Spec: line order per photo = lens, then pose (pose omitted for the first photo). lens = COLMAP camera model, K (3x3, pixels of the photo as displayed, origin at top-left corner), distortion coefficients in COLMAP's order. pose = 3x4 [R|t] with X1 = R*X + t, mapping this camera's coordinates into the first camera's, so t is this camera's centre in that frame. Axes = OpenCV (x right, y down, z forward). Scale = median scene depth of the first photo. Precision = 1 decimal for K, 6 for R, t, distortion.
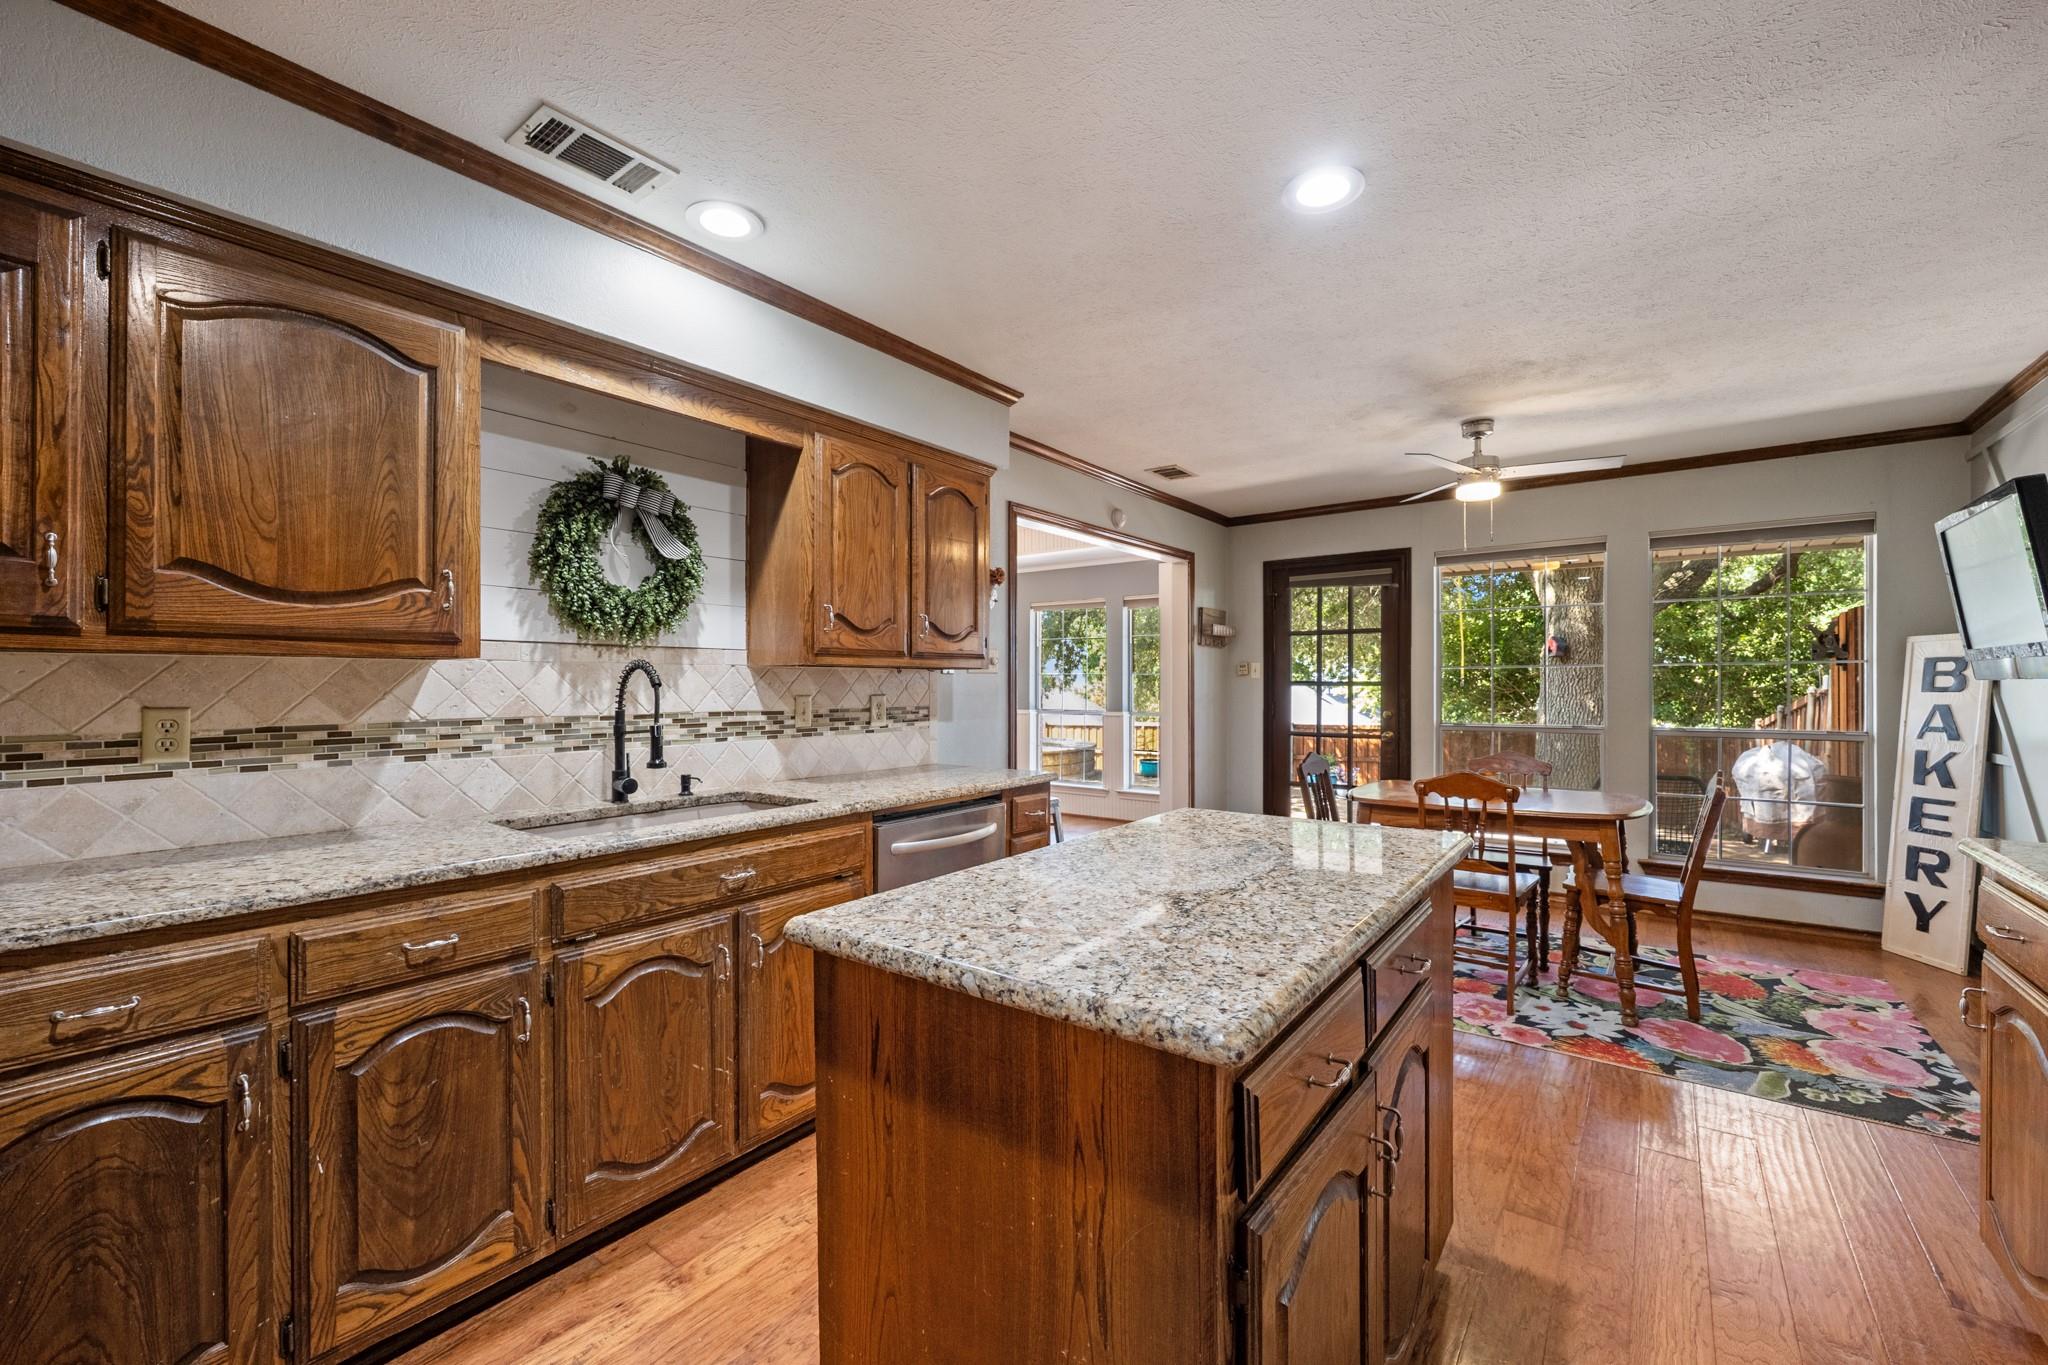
lens RADIAL K [[835.7, 0, 1022.4], [0, 835.7, 690.4], [0, 0, 1]] dist [-0.007108, -0.000084]
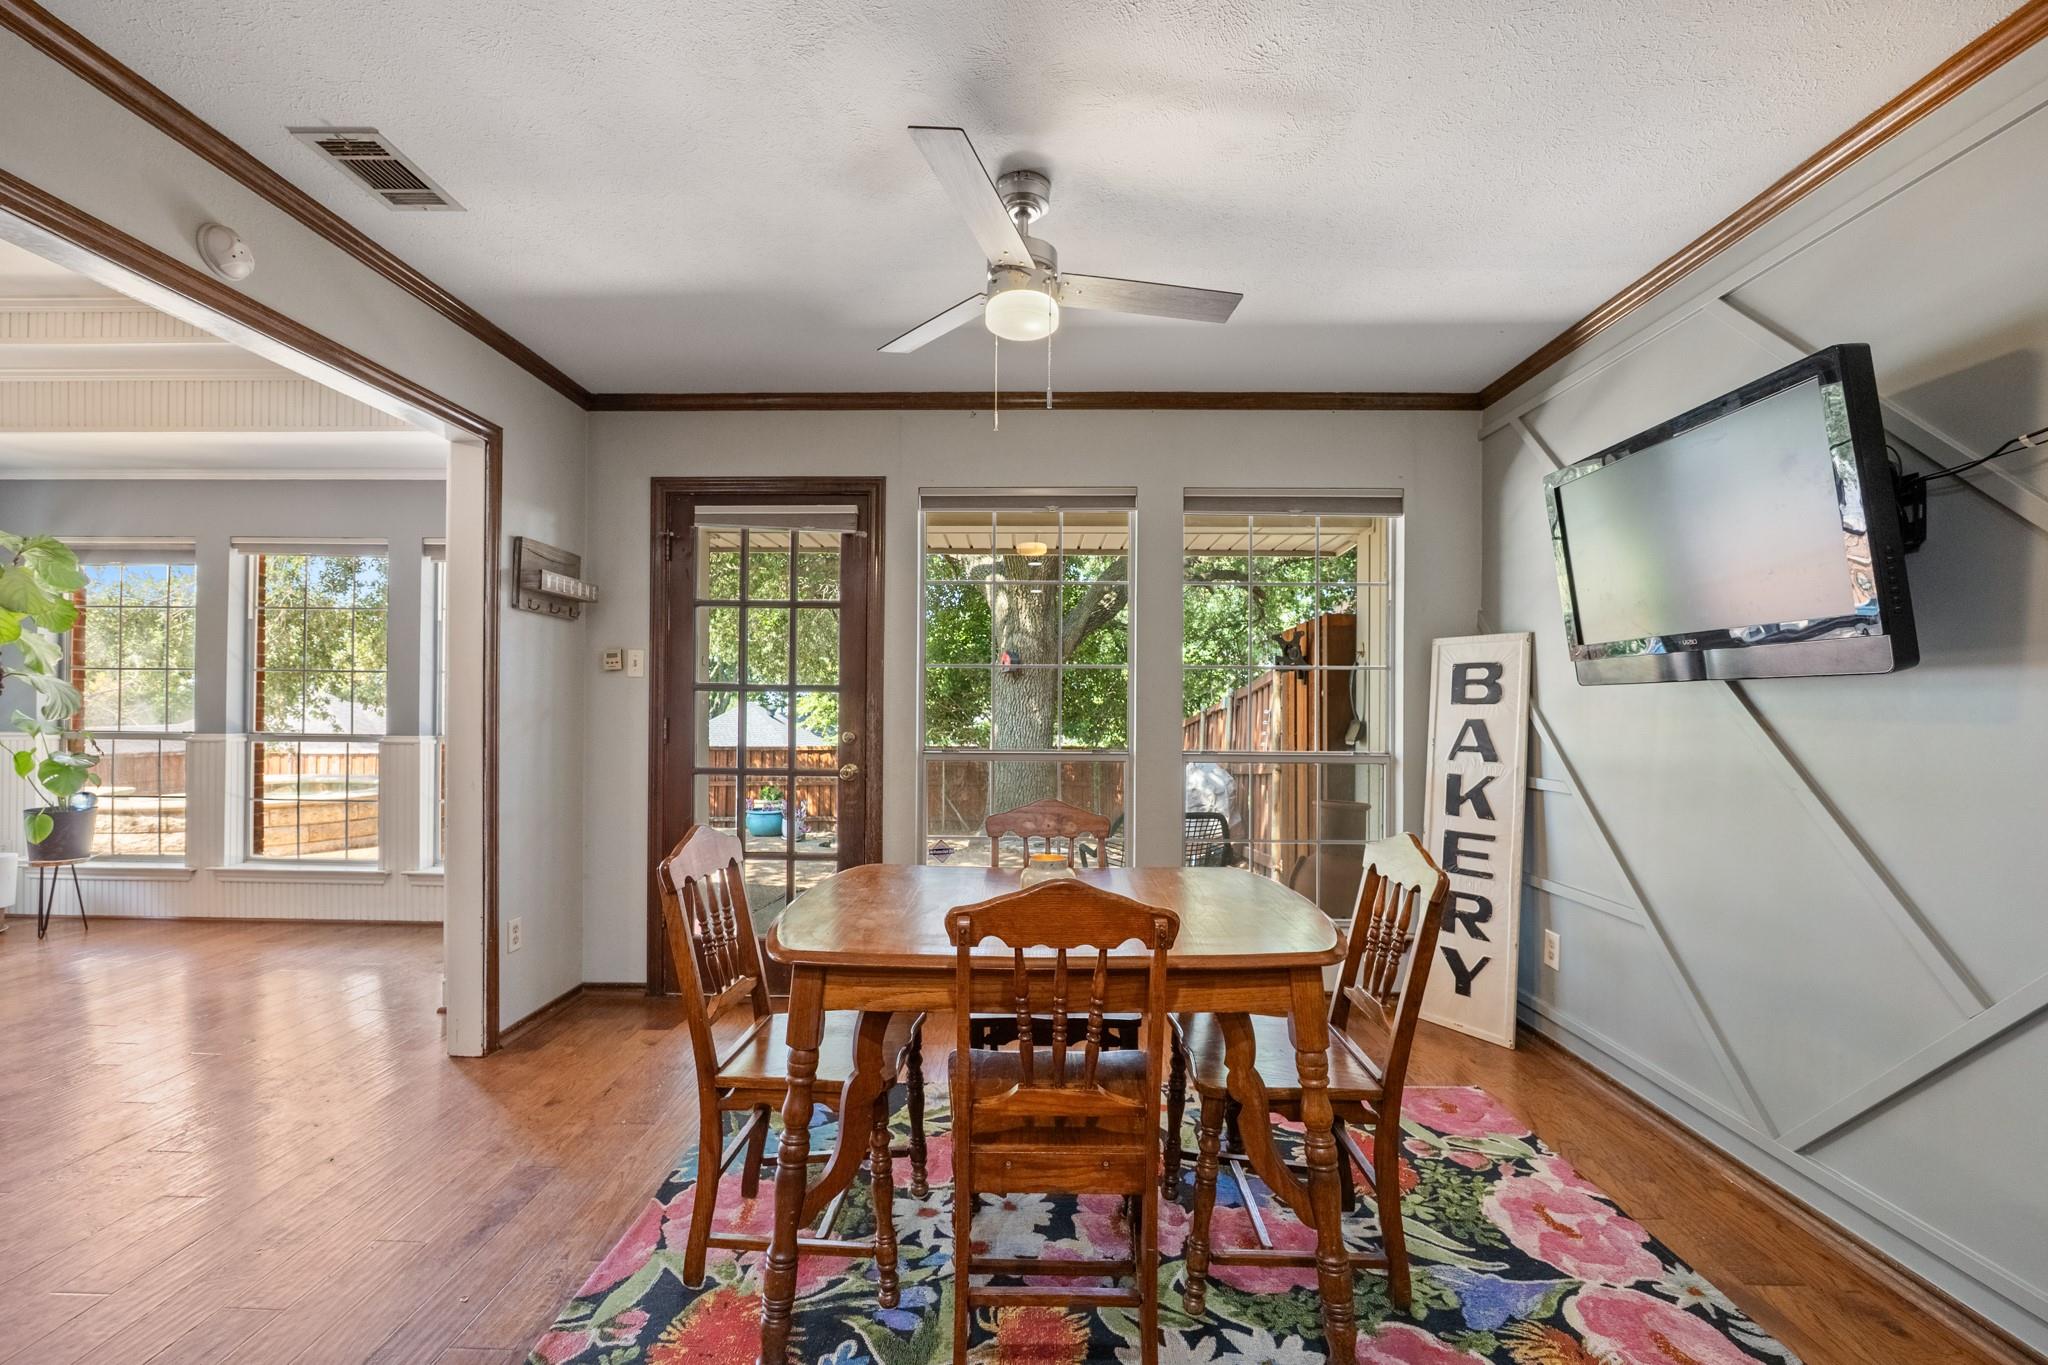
lens RADIAL K [[835.7, 0, 1020.6], [0, 835.7, 712.5], [0, 0, 1]] dist [-0.007108, -0.000084]
pose [[0.809701, 0.004845, 0.586823, 0.242337], [-0.006058, 0.999982, 0.000102, 0.013030], [-0.586812, -0.003637, 0.809715, 0.583613]]
